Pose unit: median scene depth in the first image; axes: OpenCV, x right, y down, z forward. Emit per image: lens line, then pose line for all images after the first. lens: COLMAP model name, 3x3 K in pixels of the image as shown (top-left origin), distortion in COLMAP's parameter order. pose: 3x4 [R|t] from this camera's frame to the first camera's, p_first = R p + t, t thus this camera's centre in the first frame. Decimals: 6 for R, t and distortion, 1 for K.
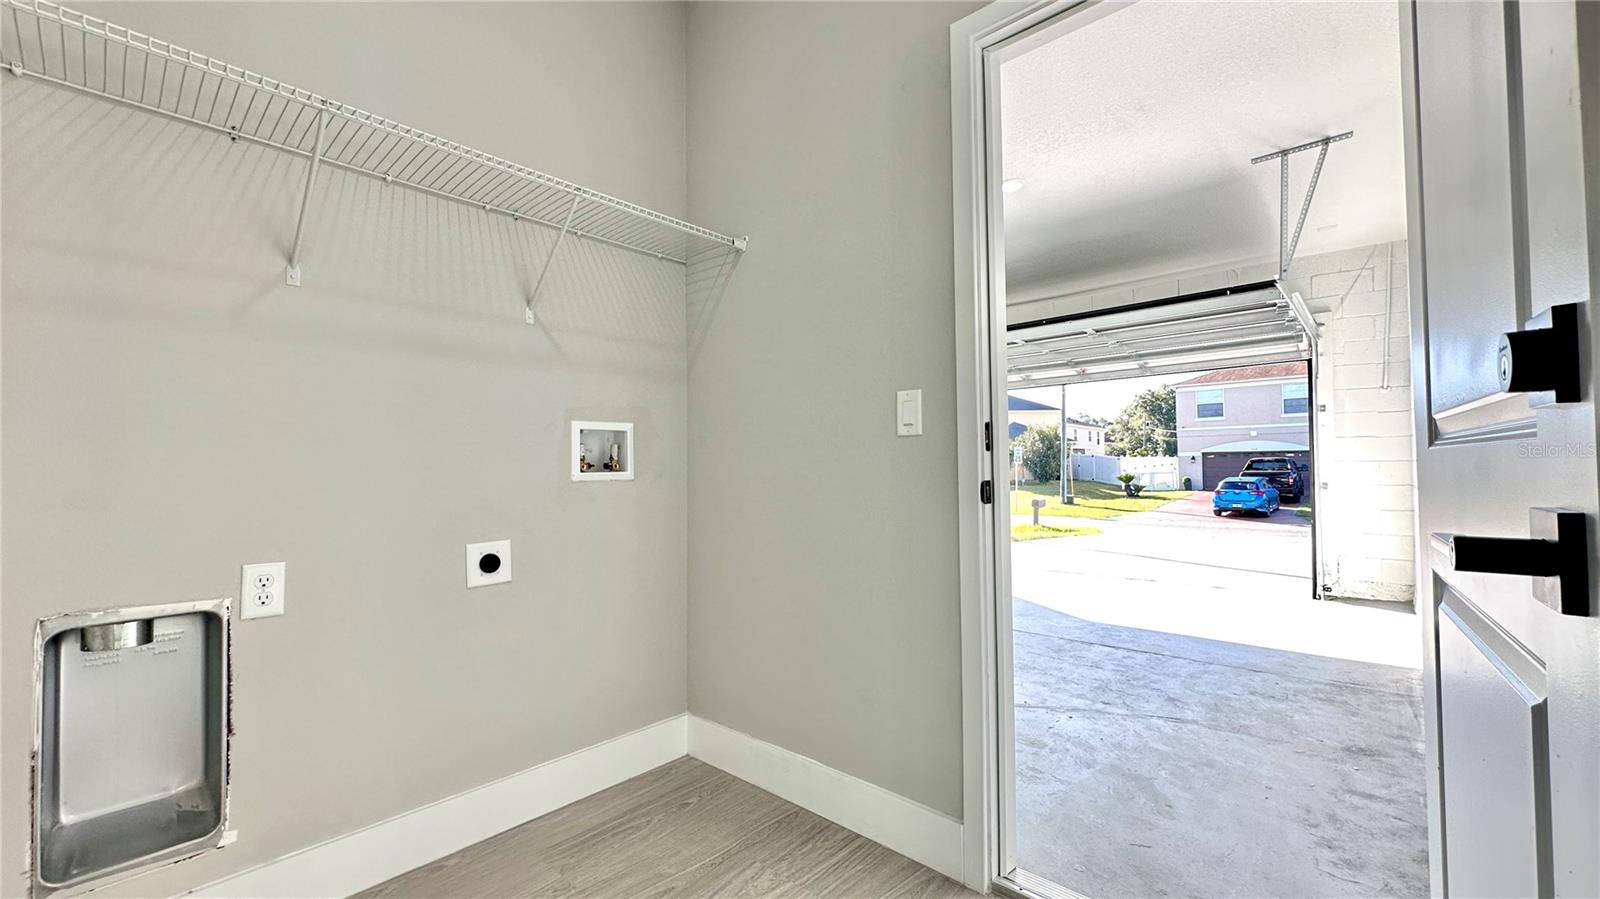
lens RADIAL K [[641.0, 0, 800.3], [0, 641.0, 451.7], [0, 0, 1]] dist [-0.002217, 0.000707]
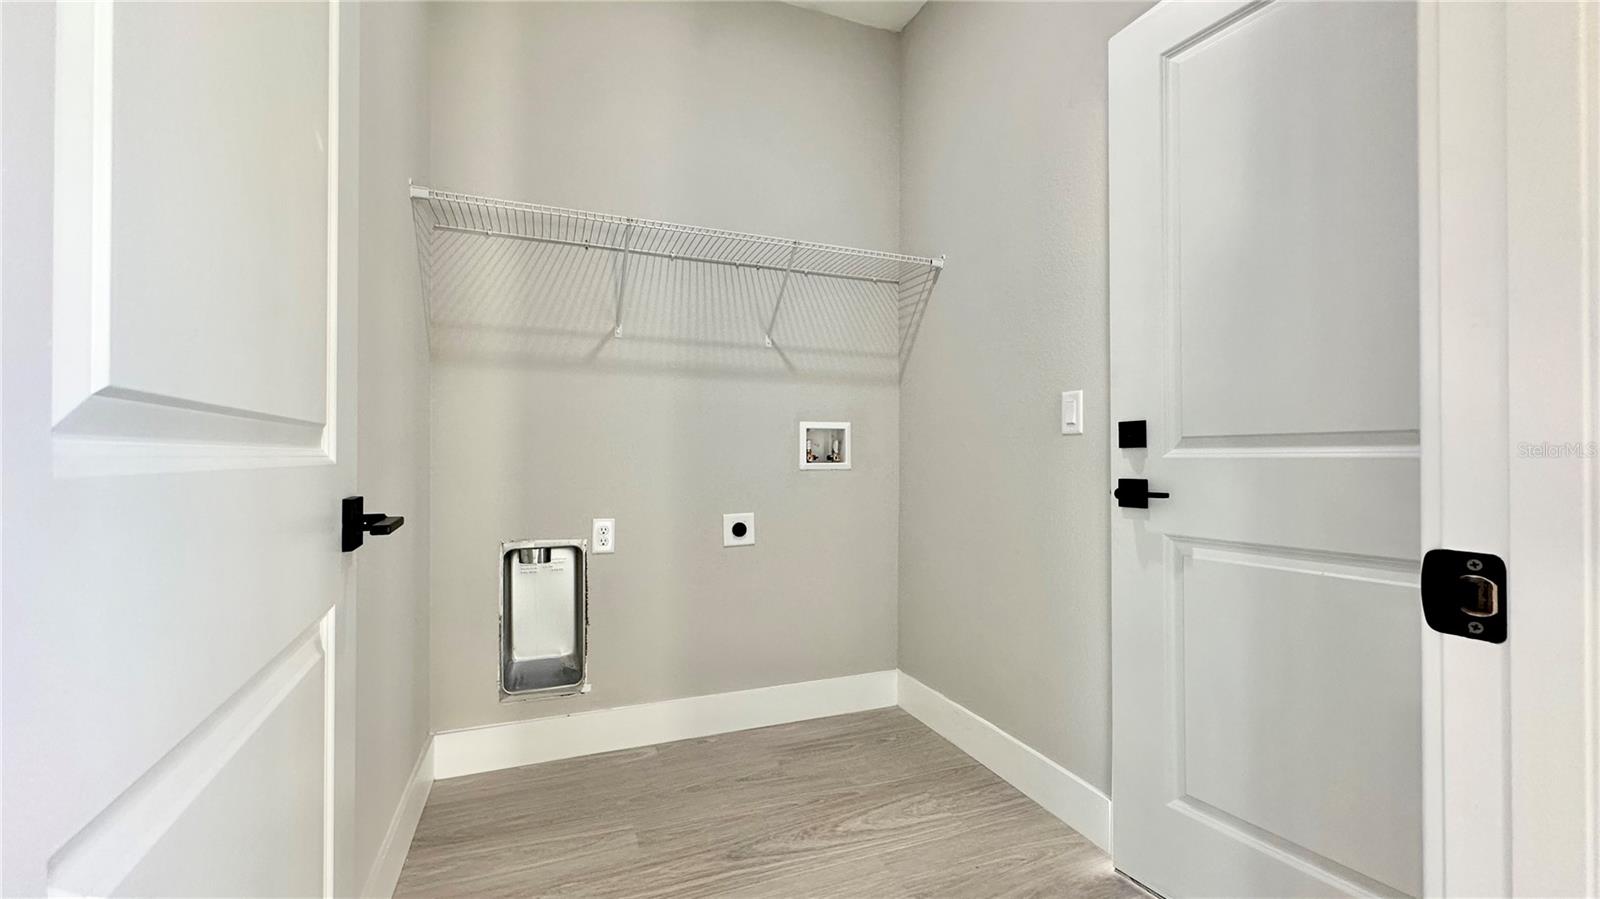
lens RADIAL K [[641.0, 0, 800.3], [0, 641.0, 451.7], [0, 0, 1]] dist [-0.002217, 0.000707]
pose [[0.897747, 0.008974, -0.440421, 0.217686], [0.000144, 0.999786, 0.020664, -0.016544], [0.440512, -0.018615, 0.897554, -0.146445]]
